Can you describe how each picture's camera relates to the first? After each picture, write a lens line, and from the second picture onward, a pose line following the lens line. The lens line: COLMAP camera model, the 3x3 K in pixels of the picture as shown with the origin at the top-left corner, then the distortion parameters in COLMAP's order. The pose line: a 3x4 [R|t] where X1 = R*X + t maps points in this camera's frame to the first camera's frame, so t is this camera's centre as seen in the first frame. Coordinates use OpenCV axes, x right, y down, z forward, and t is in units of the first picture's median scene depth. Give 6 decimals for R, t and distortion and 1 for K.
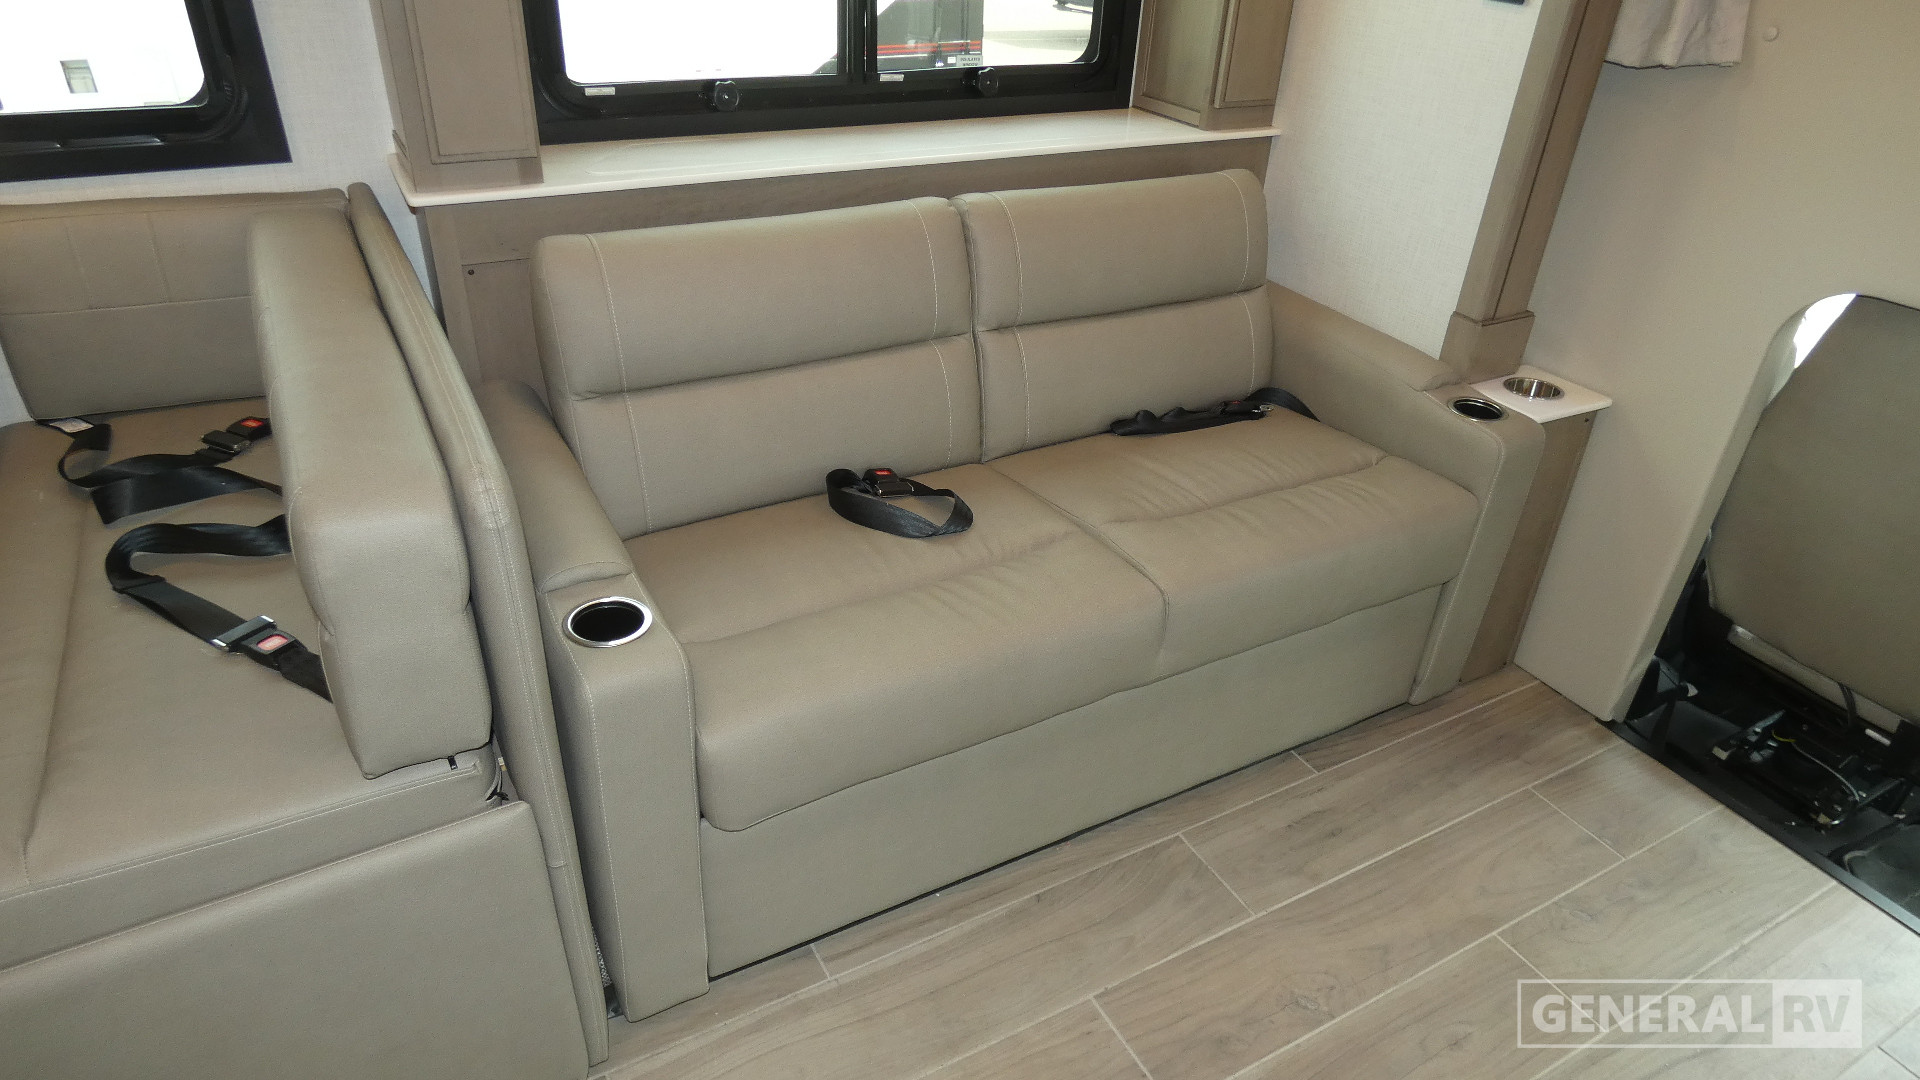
lens RADIAL K [[1145.6, 0, 957.0], [0, 1145.6, 541.1], [0, 0, 1]] dist [-0.006249, -0.002814]
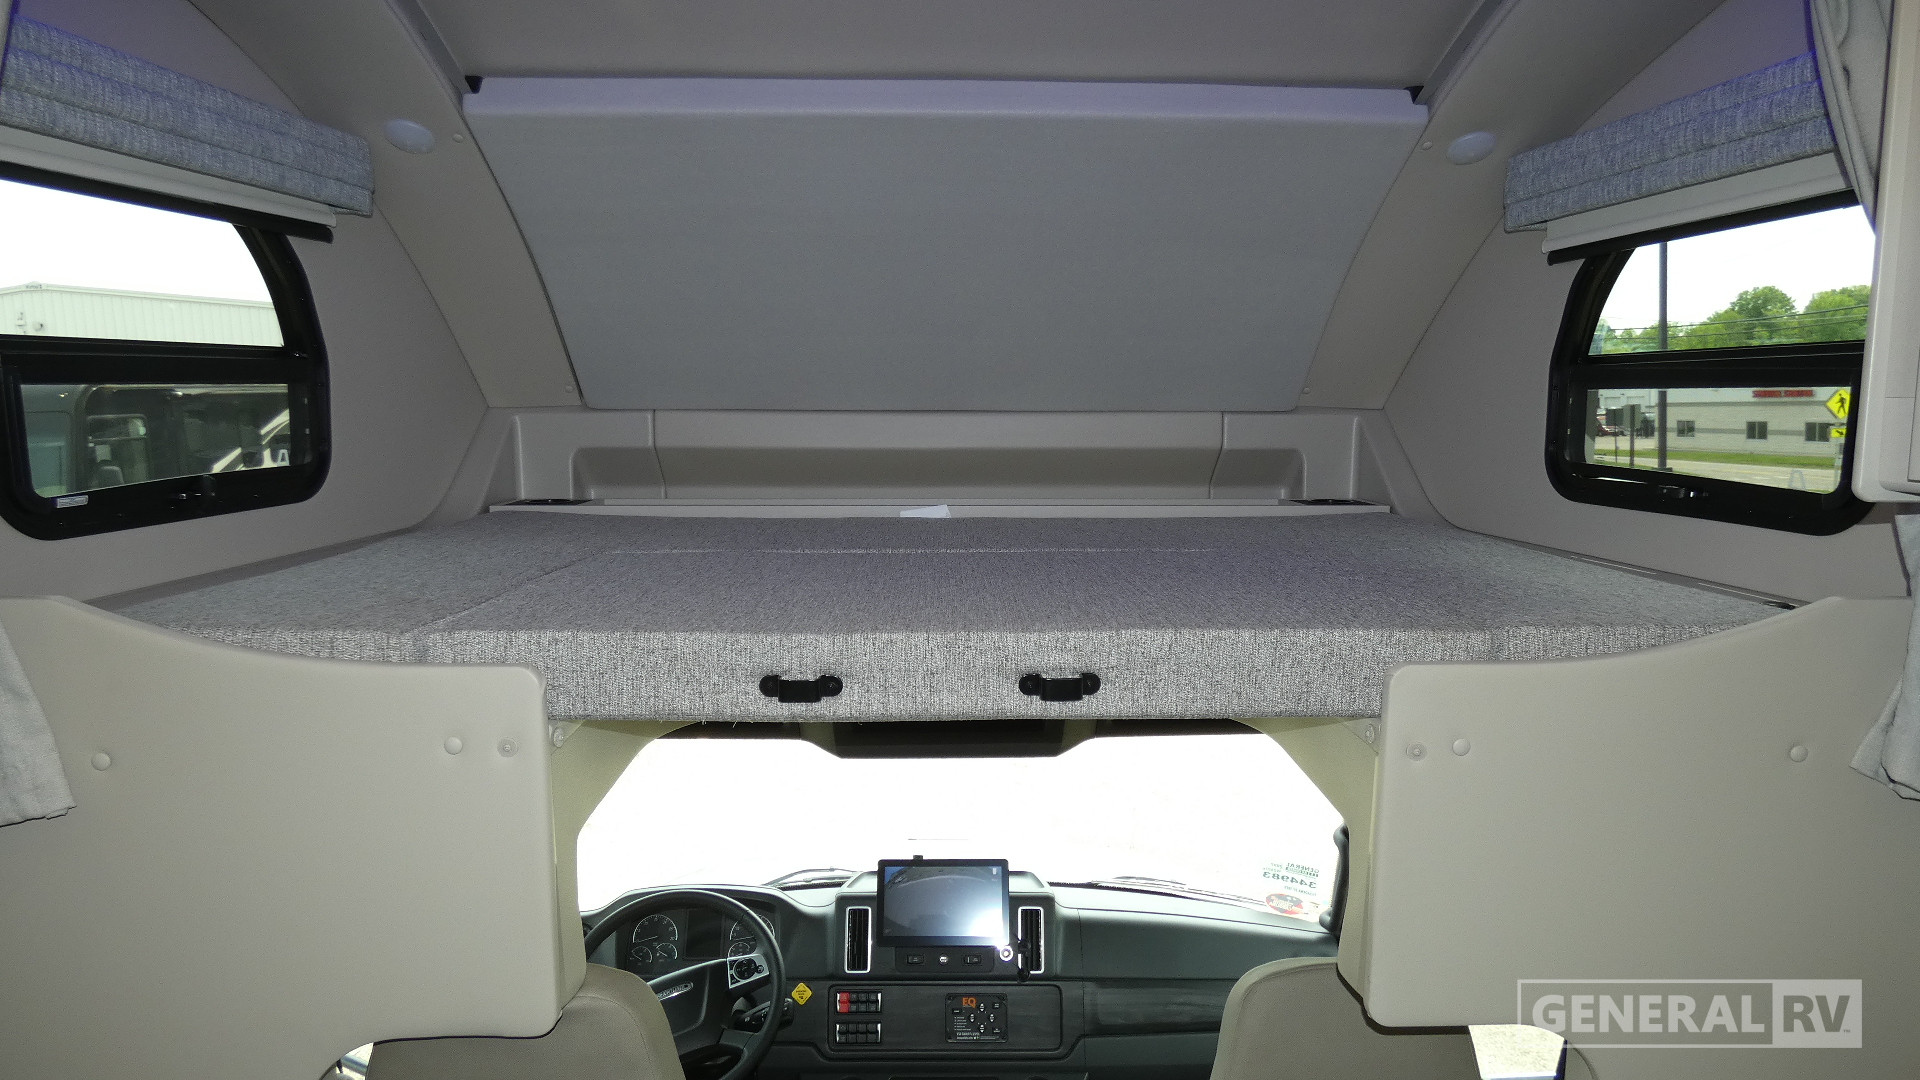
lens RADIAL K [[1145.6, 0, 963.0], [0, 1145.6, 541.1], [0, 0, 1]] dist [-0.006249, -0.002814]
pose [[0.456657, -0.157254, 0.875634, 0.324799], [0.482813, 0.870505, -0.095461, -0.214558], [-0.747233, 0.466360, 0.473446, 0.190735]]
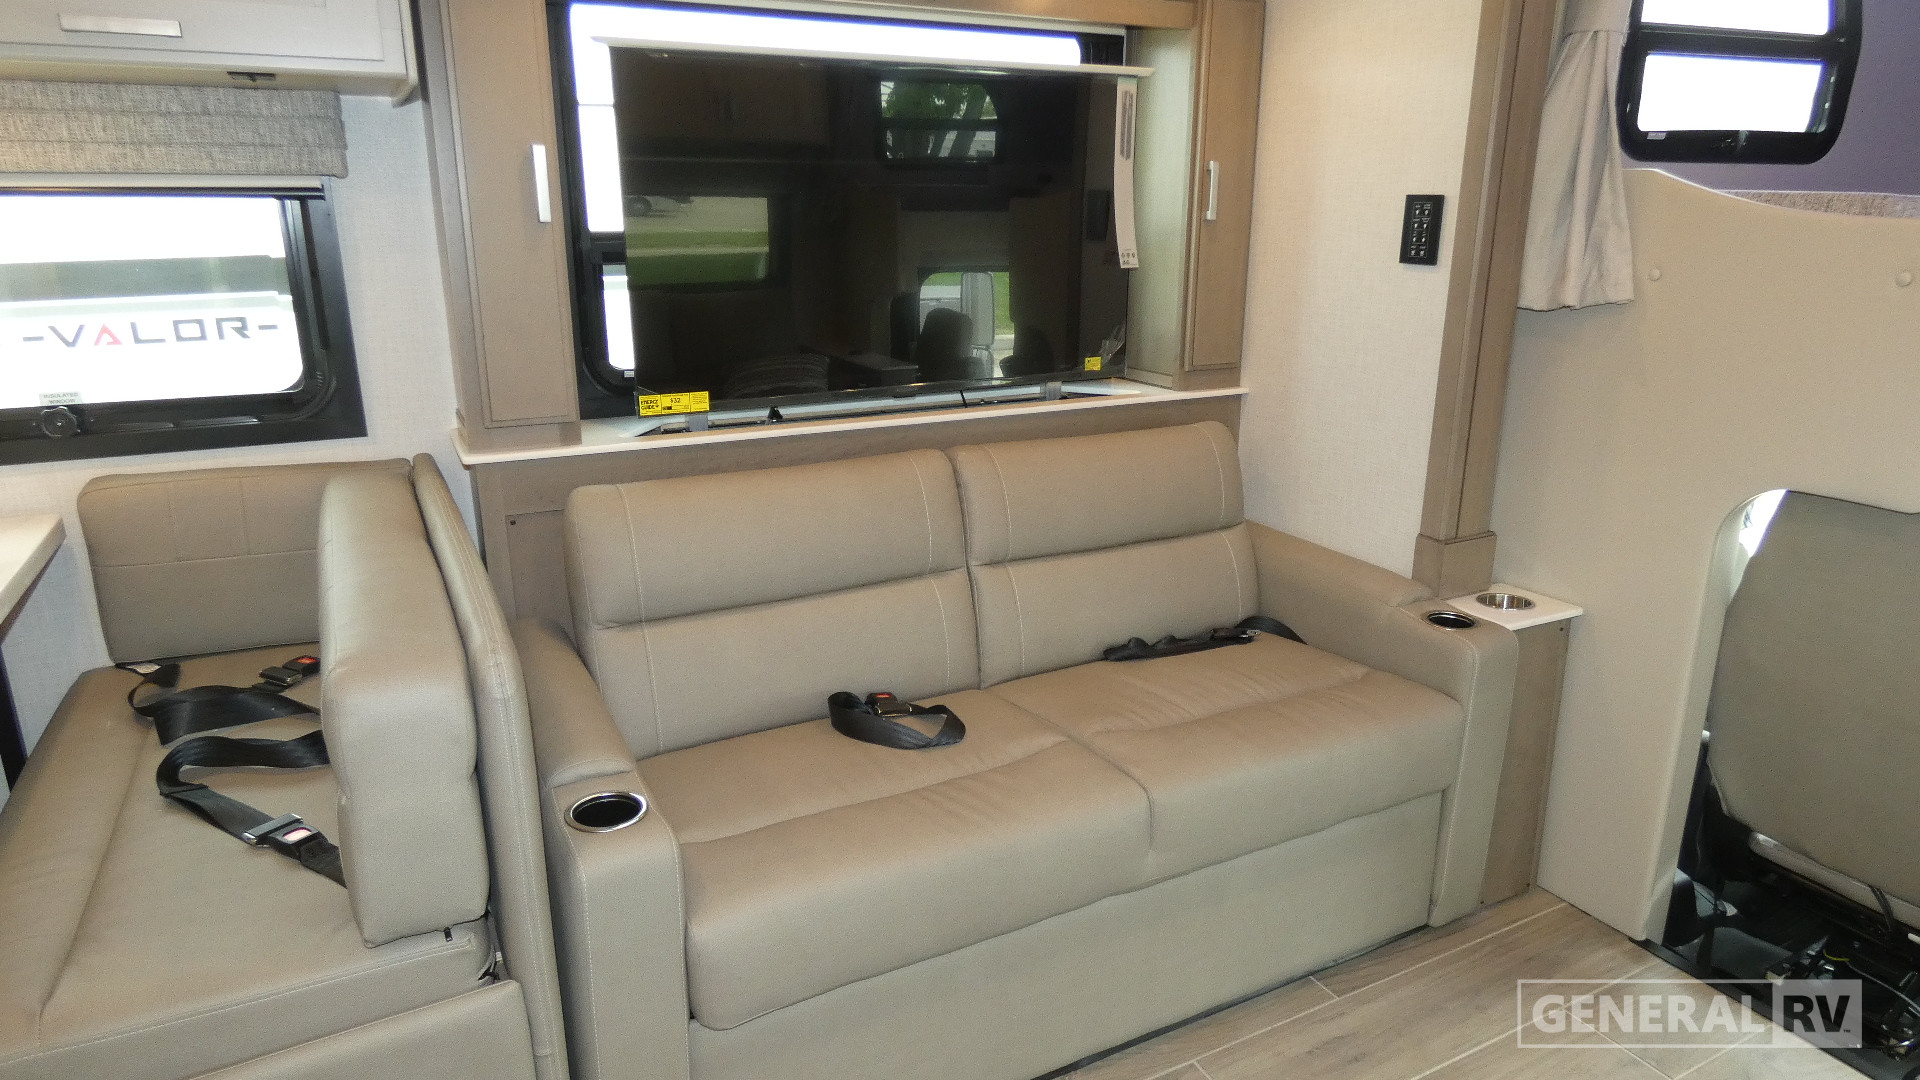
lens RADIAL K [[1145.6, 0, 959.5], [0, 1145.6, 542.0], [0, 0, 1]] dist [-0.006249, -0.002814]
pose [[0.998555, -0.037535, -0.038471, 0.050324], [0.026234, 0.965072, -0.260666, 0.079544], [0.046911, 0.259280, 0.964662, -0.052842]]
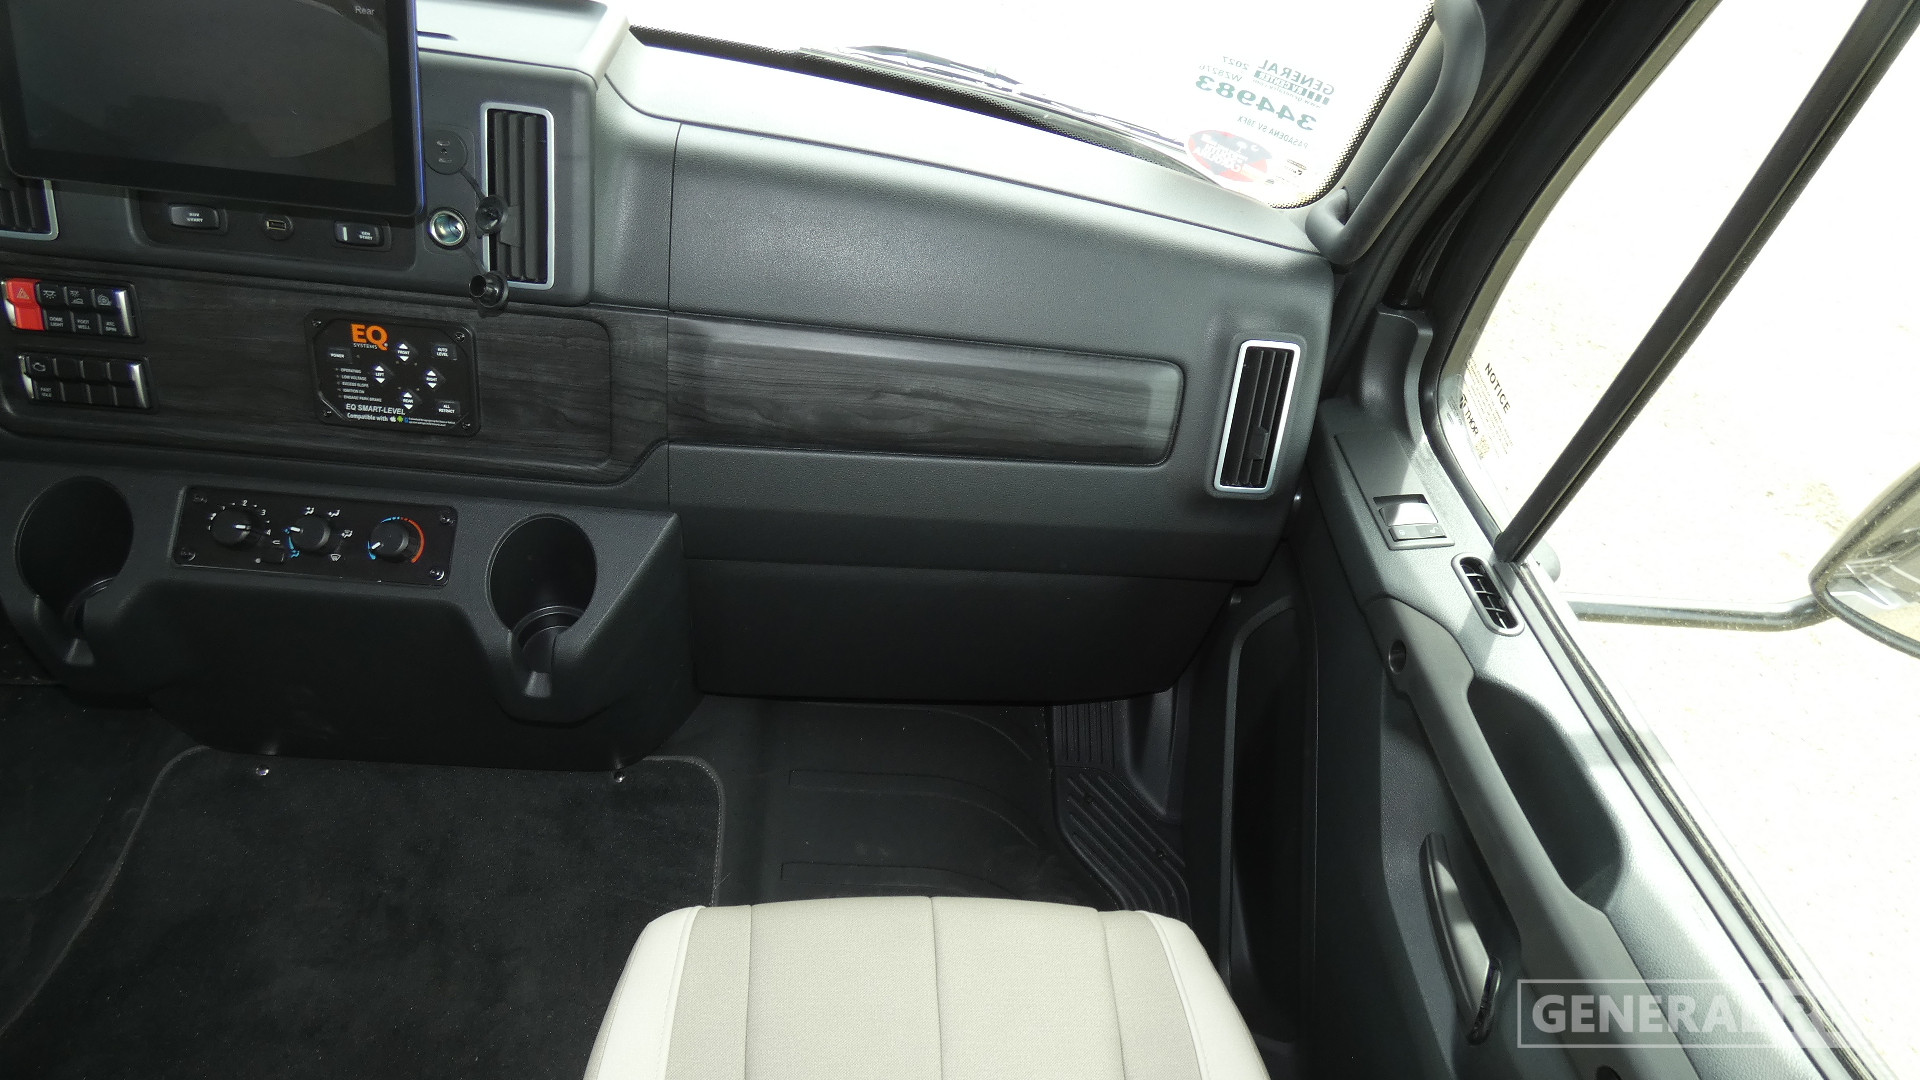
lens RADIAL K [[1145.6, 0, 962.5], [0, 1145.6, 544.6], [0, 0, 1]] dist [-0.006249, -0.002814]
pose [[0.453197, -0.653025, 0.606770, 1.110695], [0.375591, 0.757201, 0.534395, 0.011852], [-0.808421, -0.014289, 0.588432, 0.527573]]
